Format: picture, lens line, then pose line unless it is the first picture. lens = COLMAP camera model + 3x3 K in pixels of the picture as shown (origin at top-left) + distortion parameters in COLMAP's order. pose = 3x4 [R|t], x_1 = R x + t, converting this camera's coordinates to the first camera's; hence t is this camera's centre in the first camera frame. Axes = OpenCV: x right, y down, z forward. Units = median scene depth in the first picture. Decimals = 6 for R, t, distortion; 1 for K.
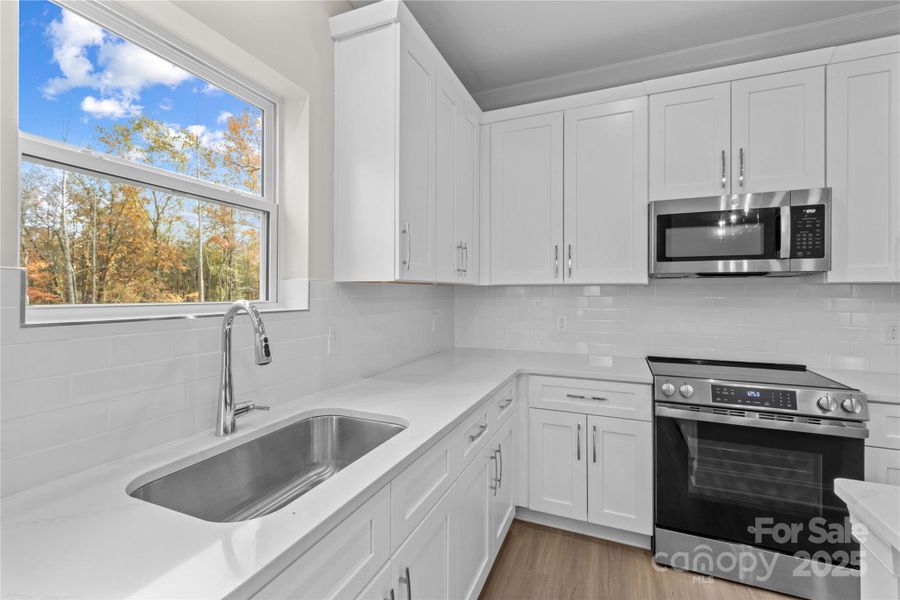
lens RADIAL K [[398.1, 0, 441.1], [0, 398.1, 293.3], [0, 0, 1]] dist [0.001910, -0.001117]
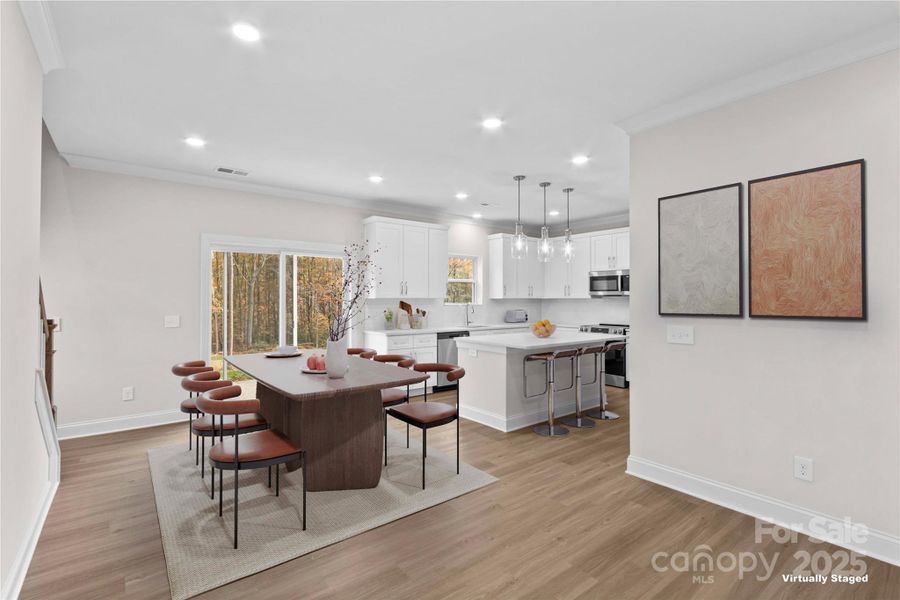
lens RADIAL K [[428.0, 0, 449.8], [0, 428.0, 297.8], [0, 0, 1]] dist [0.001060, 0.000059]
pose [[0.880958, -0.000516, -0.473194, 1.249255], [-0.002678, 0.999978, -0.006077, -0.008660], [0.473186, 0.006621, 0.880937, -2.623076]]
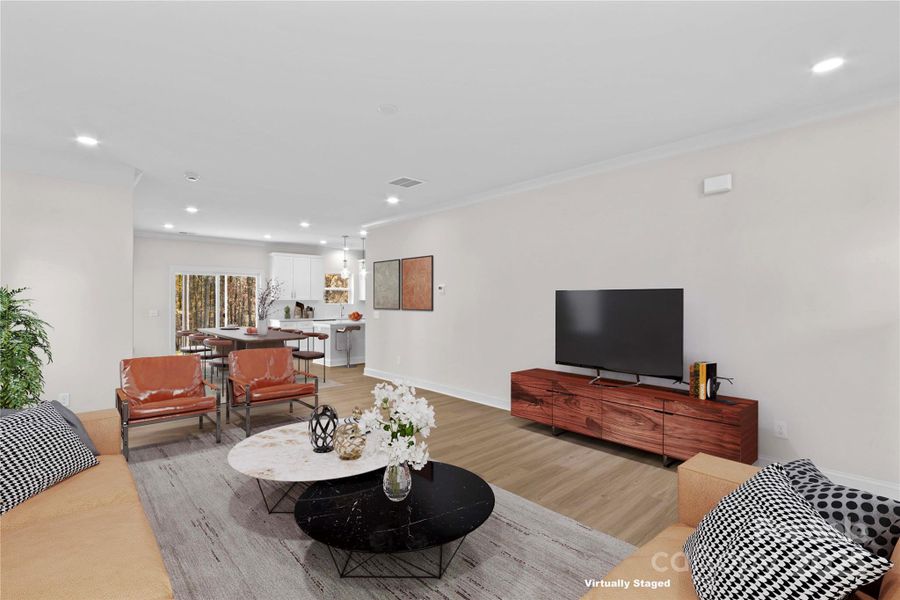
lens RADIAL K [[428.0, 0, 449.1], [0, 428.0, 298.4], [0, 0, 1]] dist [0.001060, 0.000059]
pose [[0.931169, 0.007776, -0.364505, 3.080916], [-0.009614, 0.999949, -0.003227, -0.044709], [0.364461, 0.006509, 0.931196, -4.165332]]
